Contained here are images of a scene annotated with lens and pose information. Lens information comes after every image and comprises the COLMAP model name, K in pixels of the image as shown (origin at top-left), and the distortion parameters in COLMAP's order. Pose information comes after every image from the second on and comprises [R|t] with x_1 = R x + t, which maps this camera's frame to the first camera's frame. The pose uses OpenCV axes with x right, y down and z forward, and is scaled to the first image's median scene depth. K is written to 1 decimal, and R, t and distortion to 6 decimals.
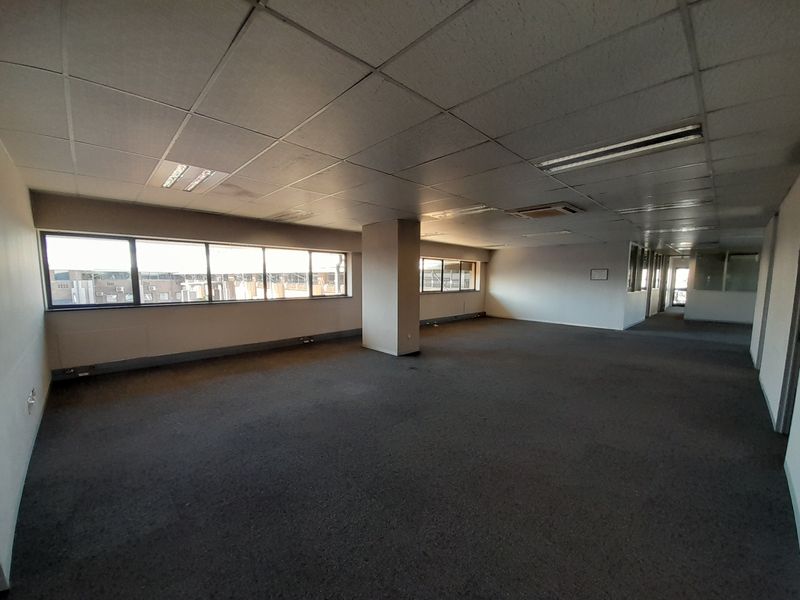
lens RADIAL K [[317.8, 0, 395.6], [0, 317.8, 308.0], [0, 0, 1]] dist [-0.000803, -0.000085]
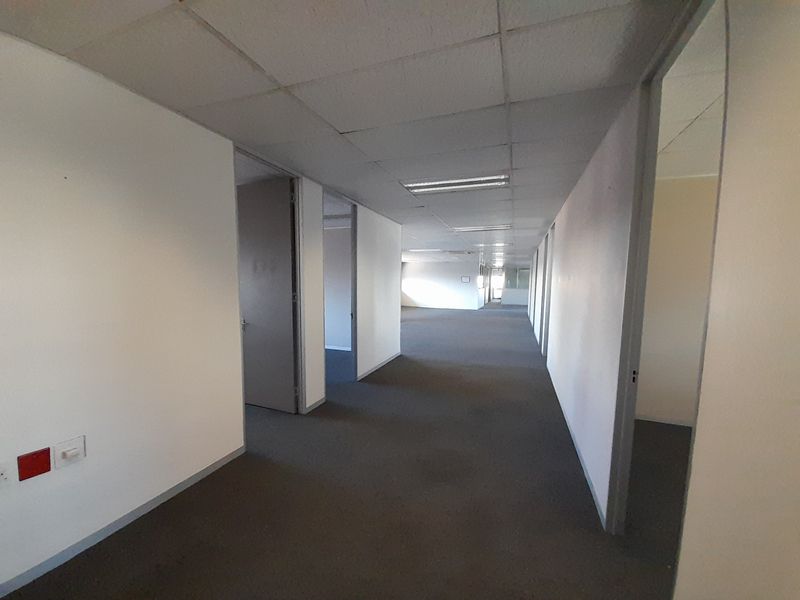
lens RADIAL K [[317.8, 0, 395.6], [0, 317.8, 308.0], [0, 0, 1]] dist [-0.000803, -0.000085]
pose [[0.905664, -0.028811, 0.423015, -0.436445], [0.032782, 0.999460, -0.002113, 0.040436], [-0.422726, 0.015781, 0.906120, -0.415427]]
